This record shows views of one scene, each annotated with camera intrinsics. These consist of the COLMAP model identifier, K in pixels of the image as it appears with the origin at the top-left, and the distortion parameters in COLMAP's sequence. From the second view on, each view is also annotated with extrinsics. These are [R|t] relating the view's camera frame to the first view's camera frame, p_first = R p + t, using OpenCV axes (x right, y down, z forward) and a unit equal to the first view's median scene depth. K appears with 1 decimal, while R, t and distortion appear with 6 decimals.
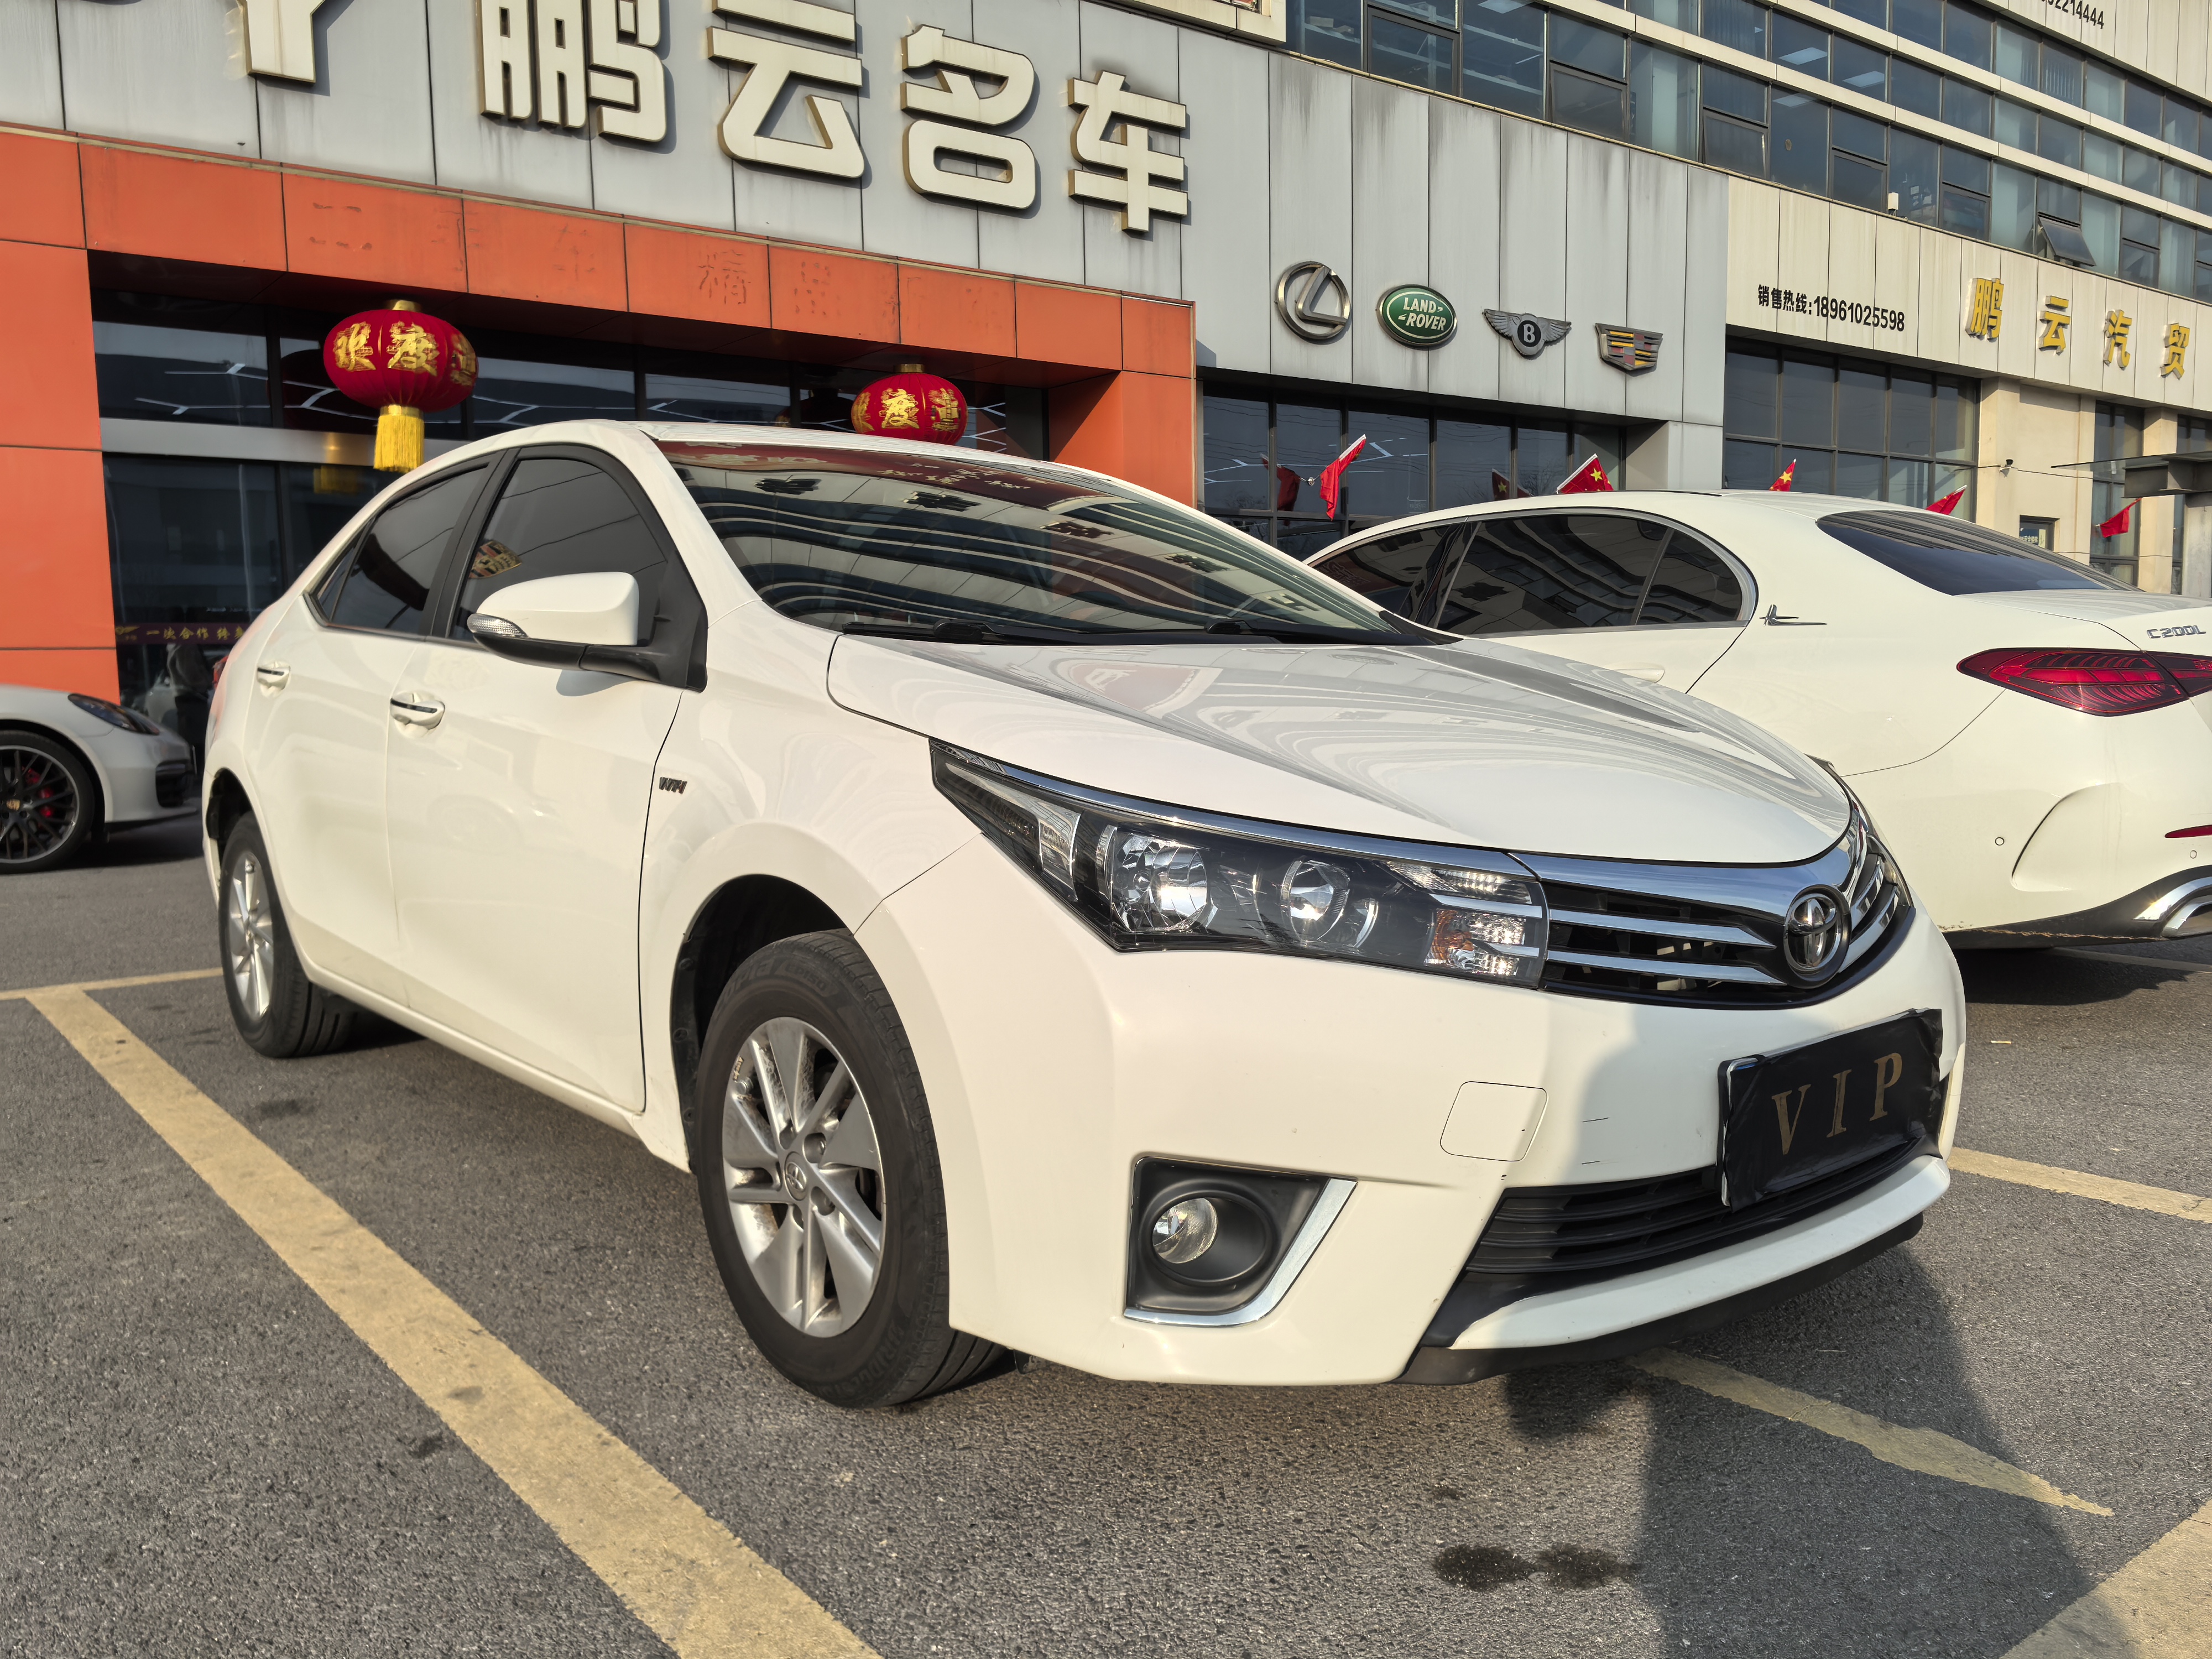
lens RADIAL K [[1745.1, 0, 1125.8], [0, 1745.1, 841.8], [0, 0, 1]] dist [0.054940, -0.089057]
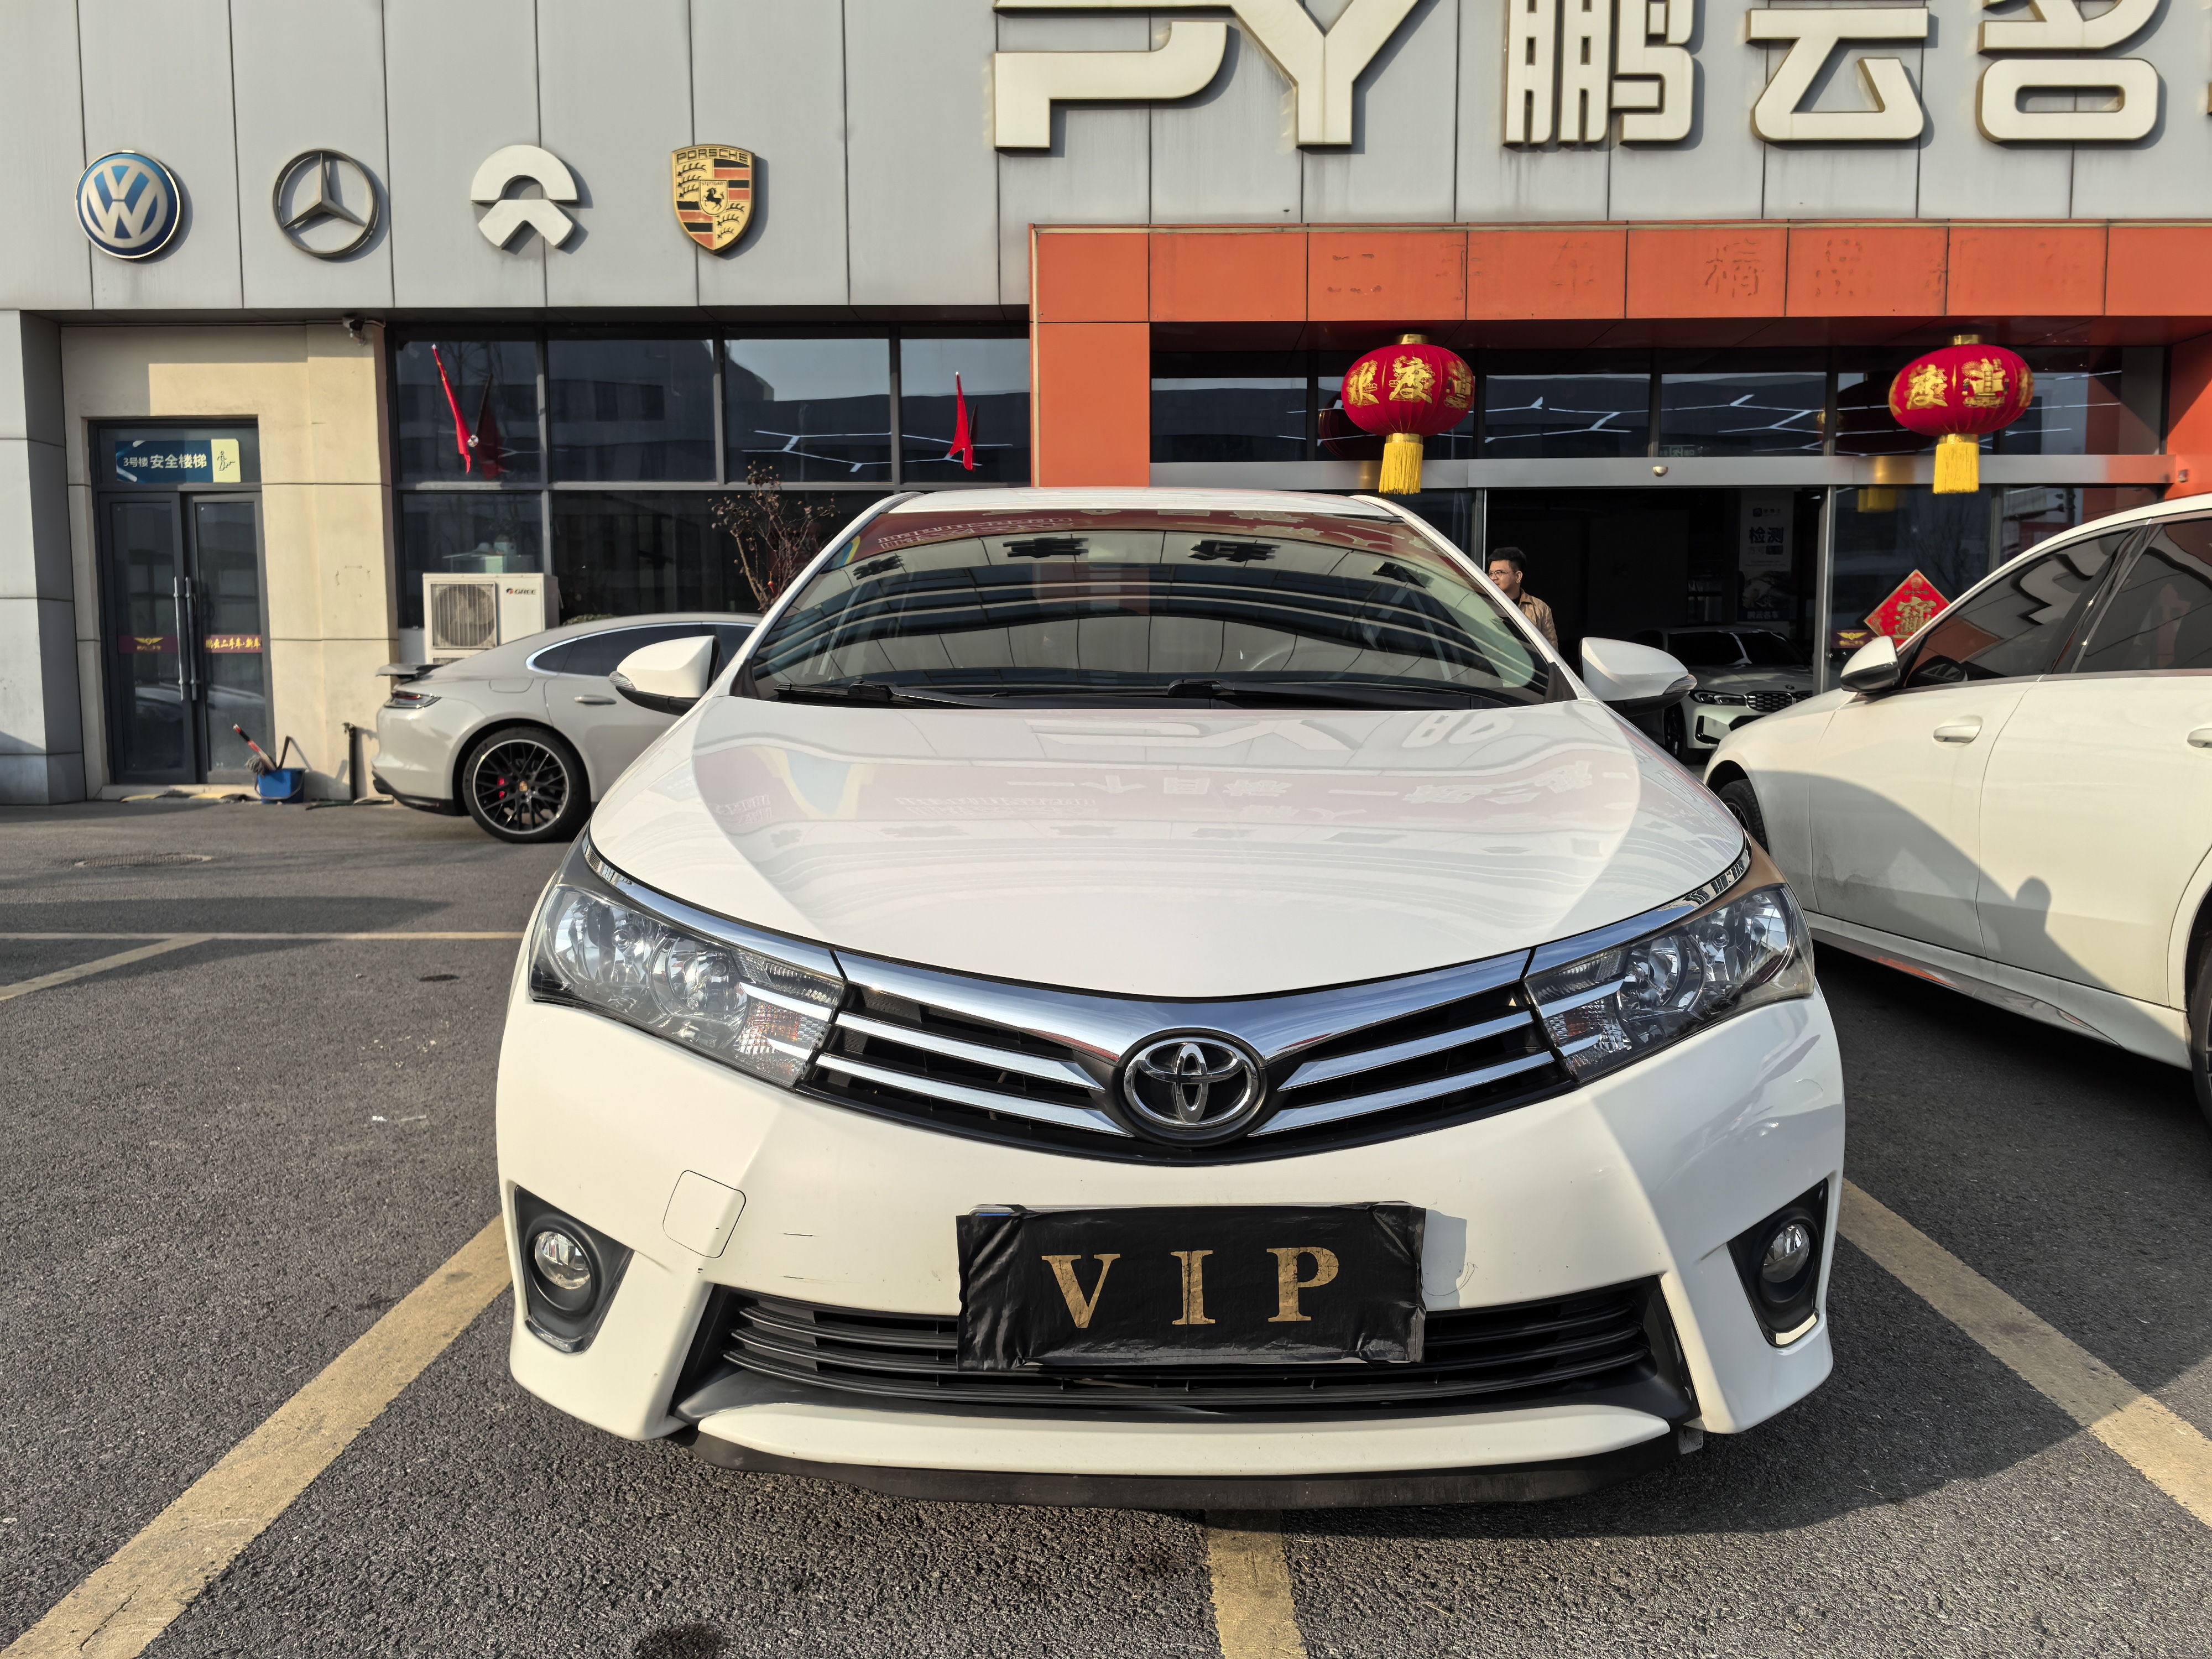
lens RADIAL K [[1745.1, 0, 1118.8], [0, 1745.1, 847.3], [0, 0, 1]] dist [0.054940, -0.089057]
pose [[0.781502, 0.074812, -0.619401, 0.130260], [-0.071309, 0.996989, 0.030447, -0.012697], [0.619814, 0.020374, 0.784485, 0.045866]]
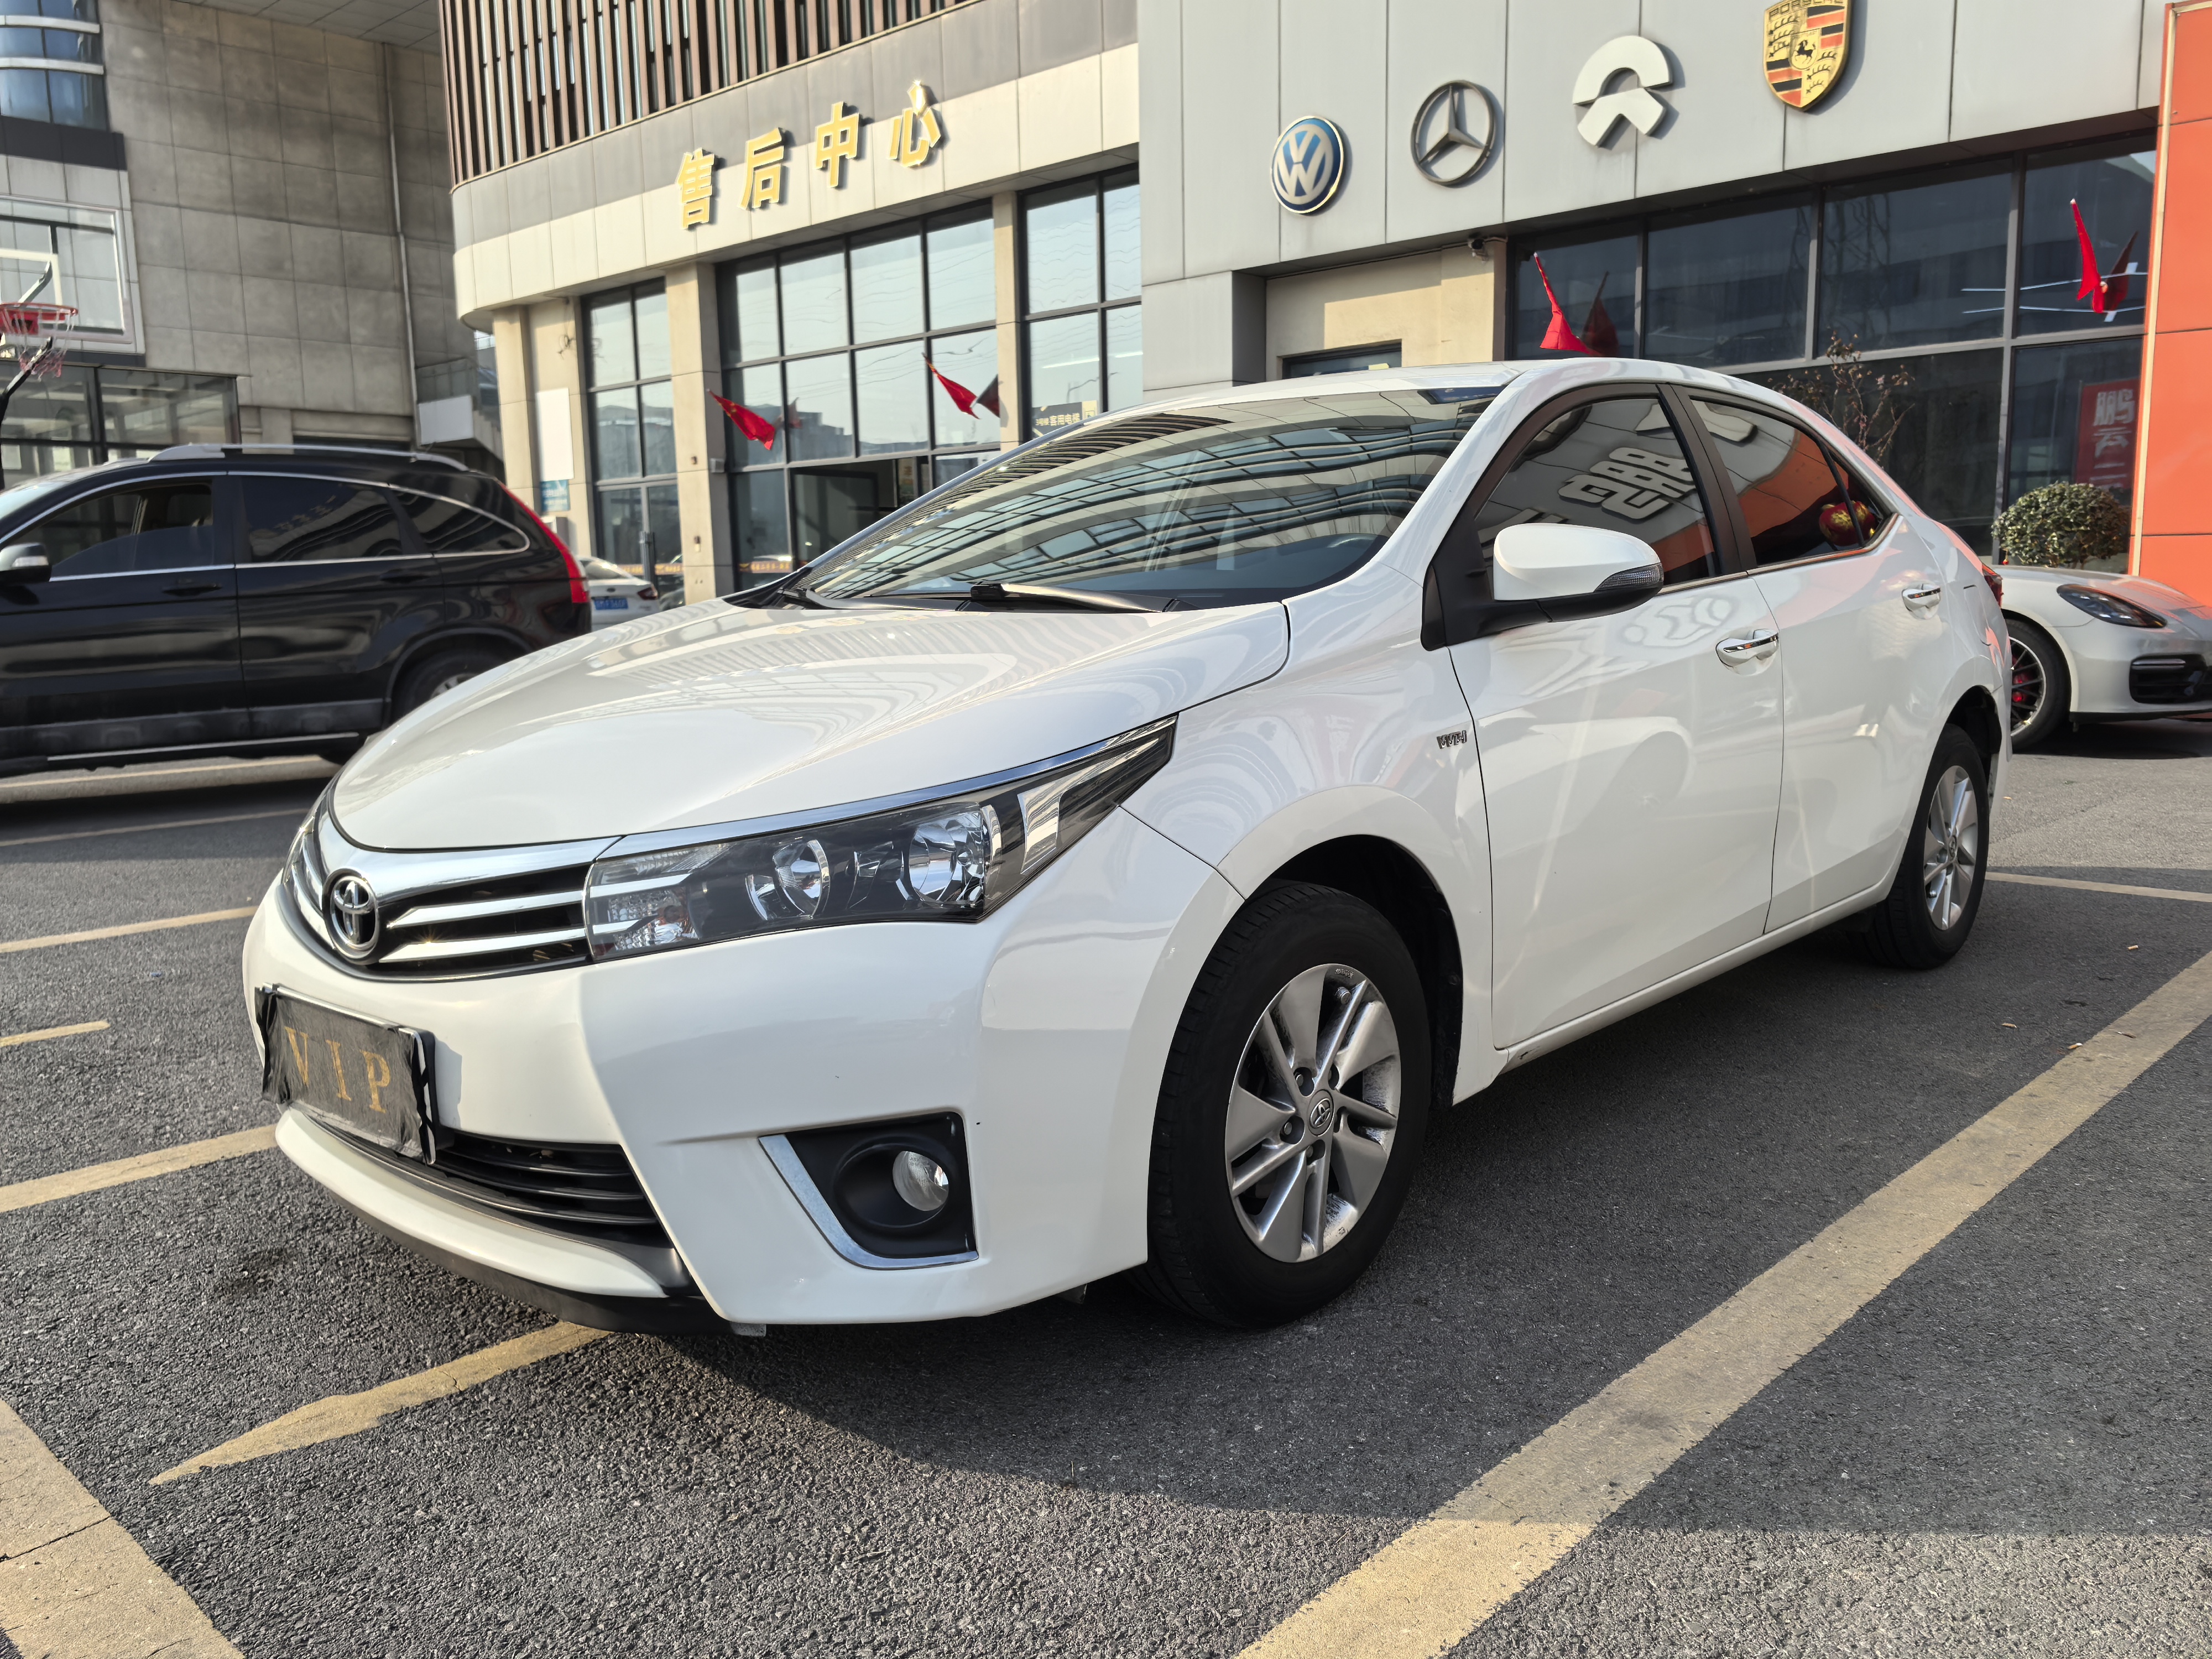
lens RADIAL K [[1745.1, 0, 1115.7], [0, 1745.1, 845.9], [0, 0, 1]] dist [0.054940, -0.089057]
pose [[0.147023, 0.160824, -0.975971, 0.230607], [-0.082130, 0.985271, 0.149985, -0.029120], [0.985717, 0.058105, 0.158066, 0.202092]]
